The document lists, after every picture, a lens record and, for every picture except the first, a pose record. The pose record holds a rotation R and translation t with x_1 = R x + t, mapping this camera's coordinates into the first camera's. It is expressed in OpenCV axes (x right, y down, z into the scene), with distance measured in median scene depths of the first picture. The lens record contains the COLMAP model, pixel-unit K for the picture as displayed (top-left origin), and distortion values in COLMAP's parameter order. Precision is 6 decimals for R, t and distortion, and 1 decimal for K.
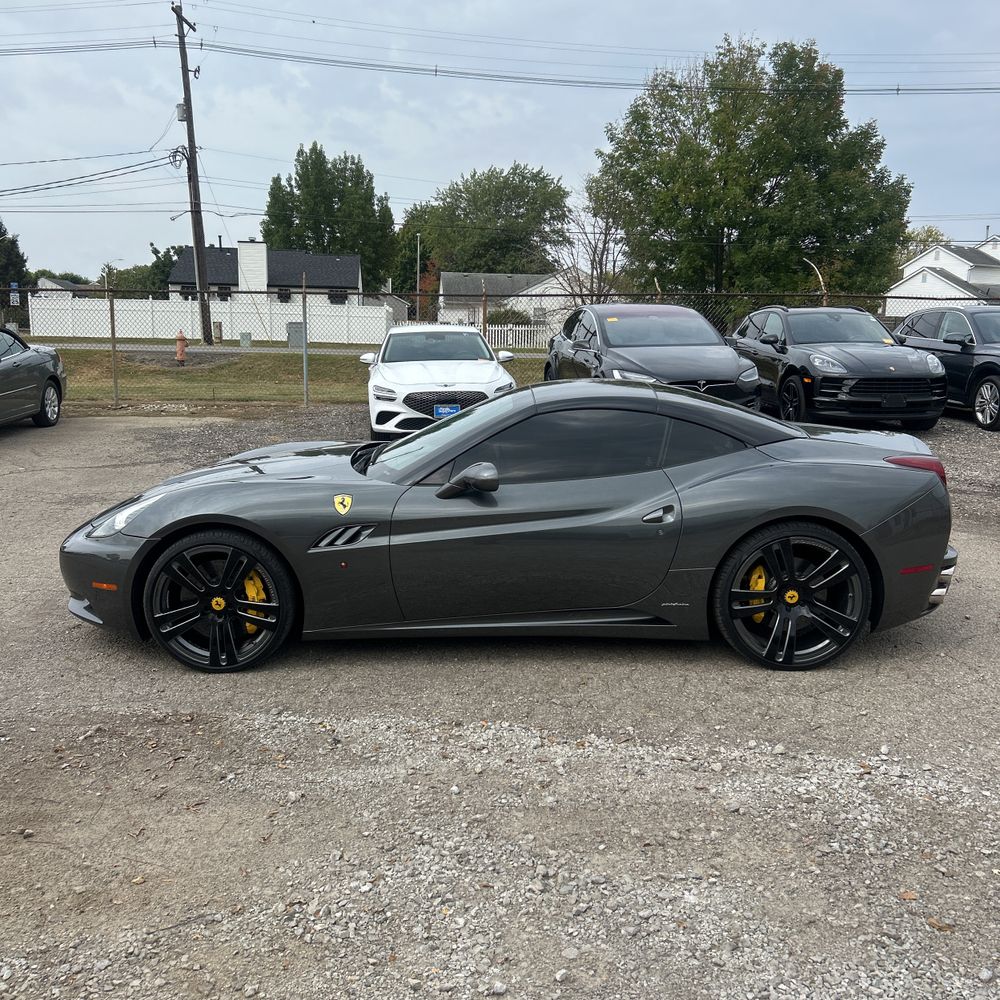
lens RADIAL K [[1013.3, 0, 491.2], [0, 1013.3, 499.0], [0, 0, 1]] dist [0.012528, 0.000000]
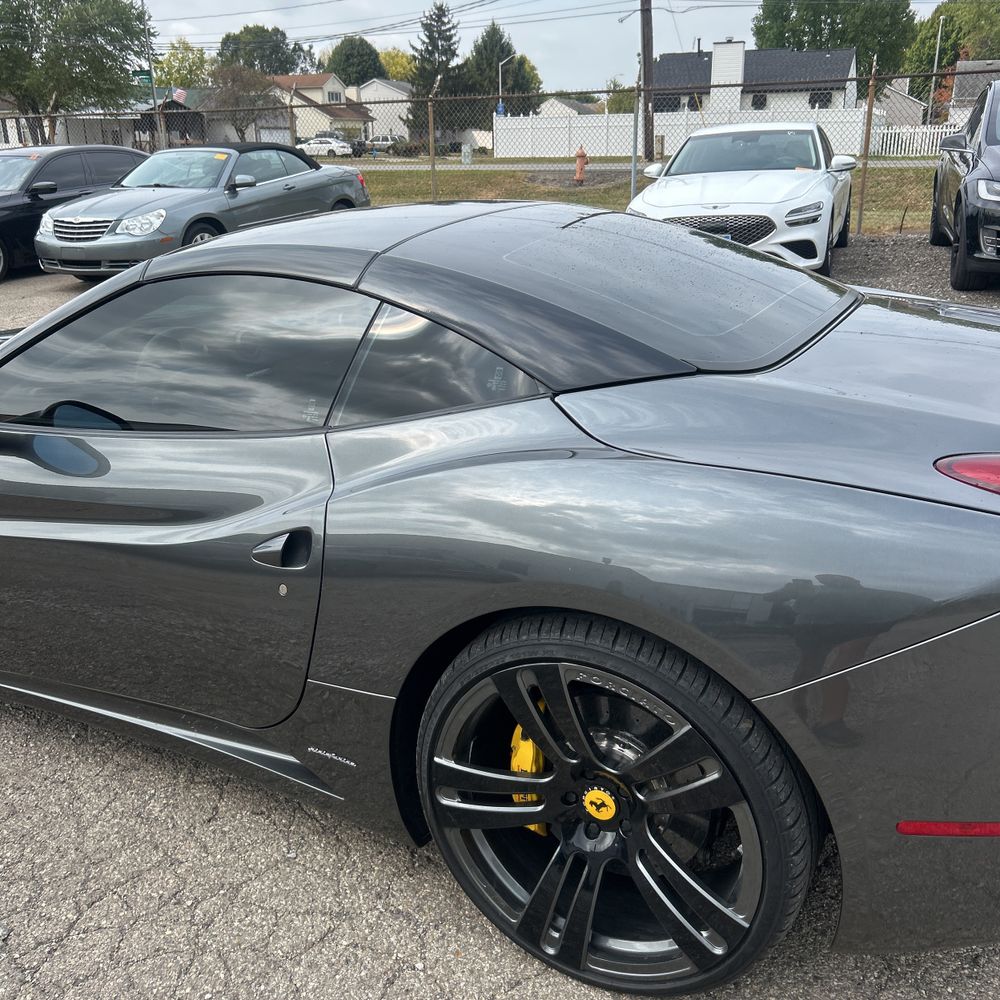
lens RADIAL K [[1013.3, 0, 499.8], [0, 1013.3, 495.8], [0, 0, 1]] dist [0.012528, 0.000000]
pose [[0.889370, 0.120659, -0.440979, 0.157586], [-0.045704, 0.983178, 0.176837, -0.030092], [0.454898, -0.137118, 0.879924, 0.254575]]
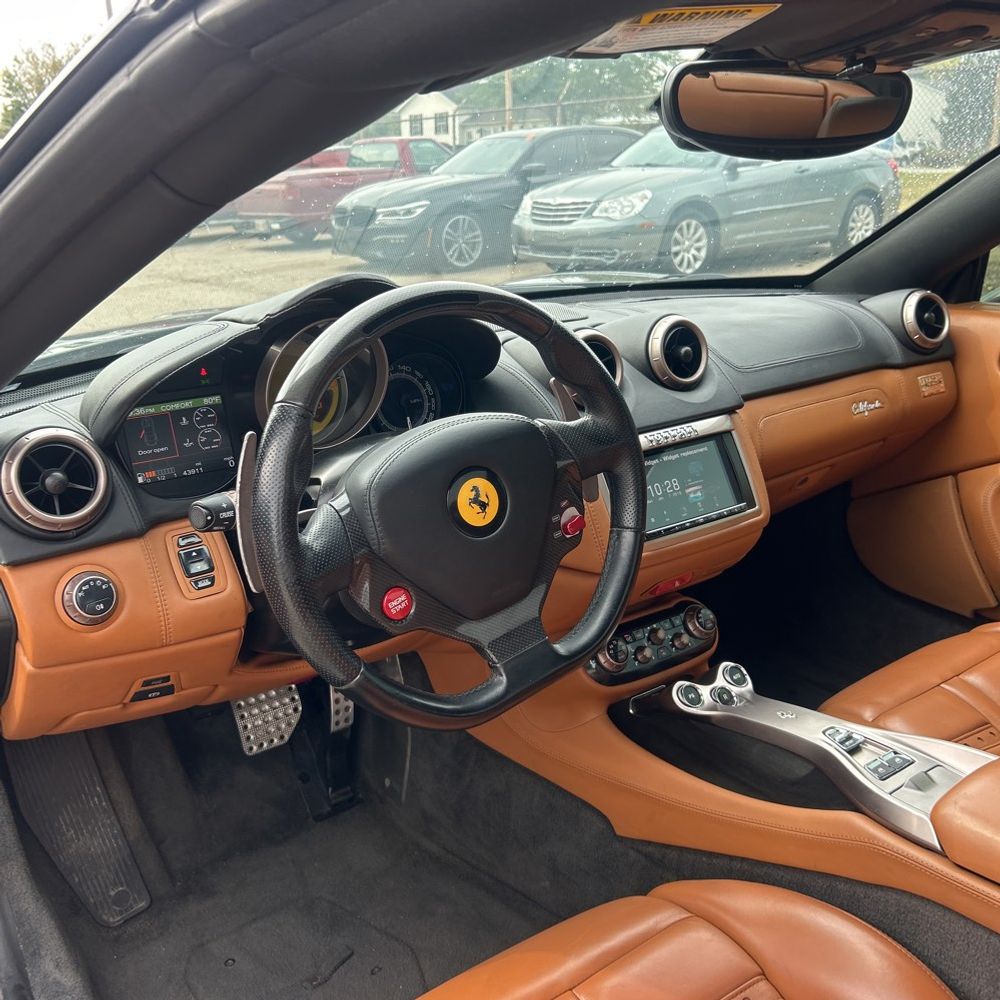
lens RADIAL K [[1013.3, 0, 496.0], [0, 1013.3, 504.4], [0, 0, 1]] dist [0.012528, 0.000000]
pose [[0.585094, 0.233755, -0.776546, 0.056793], [-0.109604, 0.971565, 0.209877, -0.024524], [0.803525, -0.037685, 0.594077, 0.378098]]
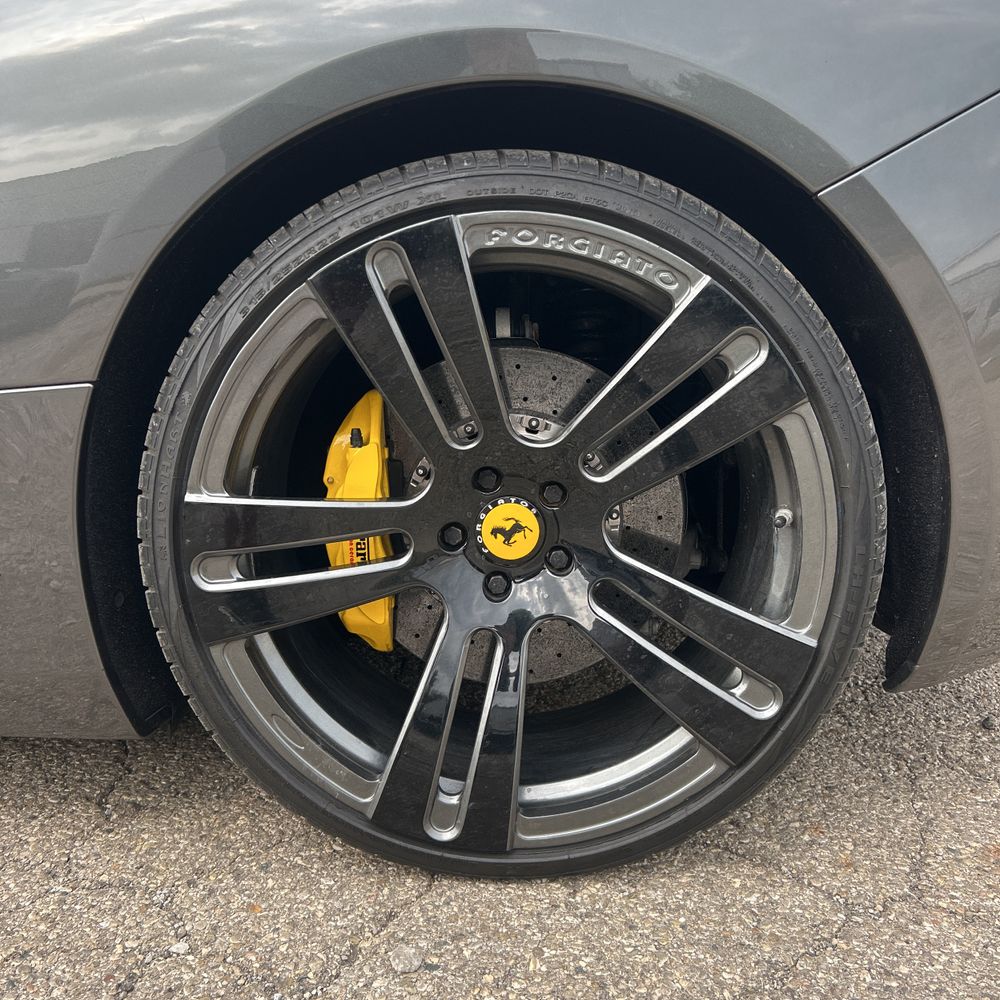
lens RADIAL K [[1013.3, 0, 505.4], [0, 1013.3, 492.9], [0, 0, 1]] dist [0.012528, 0.000000]
pose [[0.999871, -0.012148, -0.010519, 0.113216], [0.012268, 0.999859, 0.011490, 0.032829], [0.010378, -0.011617, 0.999879, 0.299970]]
